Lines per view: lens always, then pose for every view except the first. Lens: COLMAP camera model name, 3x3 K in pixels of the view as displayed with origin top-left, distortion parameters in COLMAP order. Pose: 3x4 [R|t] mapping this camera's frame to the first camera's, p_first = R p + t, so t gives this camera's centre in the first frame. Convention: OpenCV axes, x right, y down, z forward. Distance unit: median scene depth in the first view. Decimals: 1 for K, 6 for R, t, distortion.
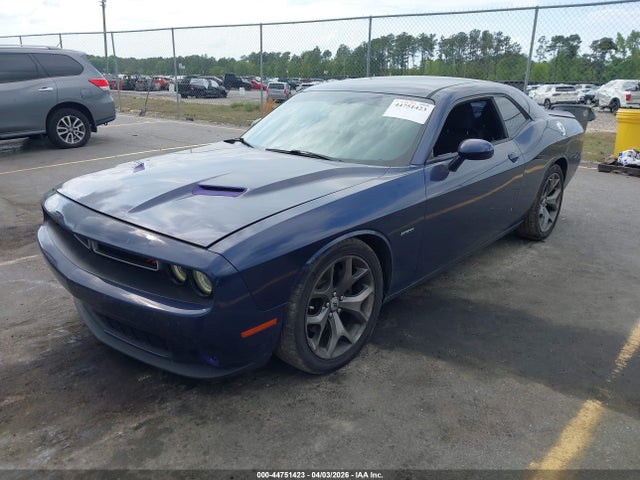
lens RADIAL K [[525.6, 0, 320.0], [0, 525.6, 240.0], [0, 0, 1]] dist [0.044590, -0.073913]
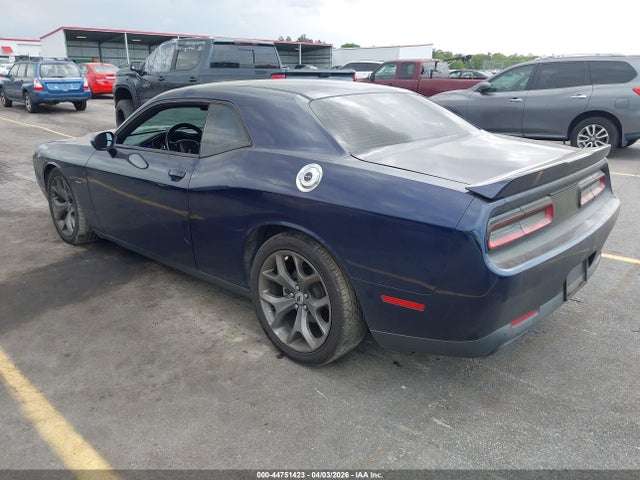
lens RADIAL K [[525.6, 0, 320.0], [0, 525.6, 240.0], [0, 0, 1]] dist [0.044590, -0.073913]
pose [[-0.056846, 0.286934, -0.956262, 0.558874], [-0.307477, 0.906224, 0.290198, -0.177764], [0.949856, 0.310525, 0.036710, 0.579231]]
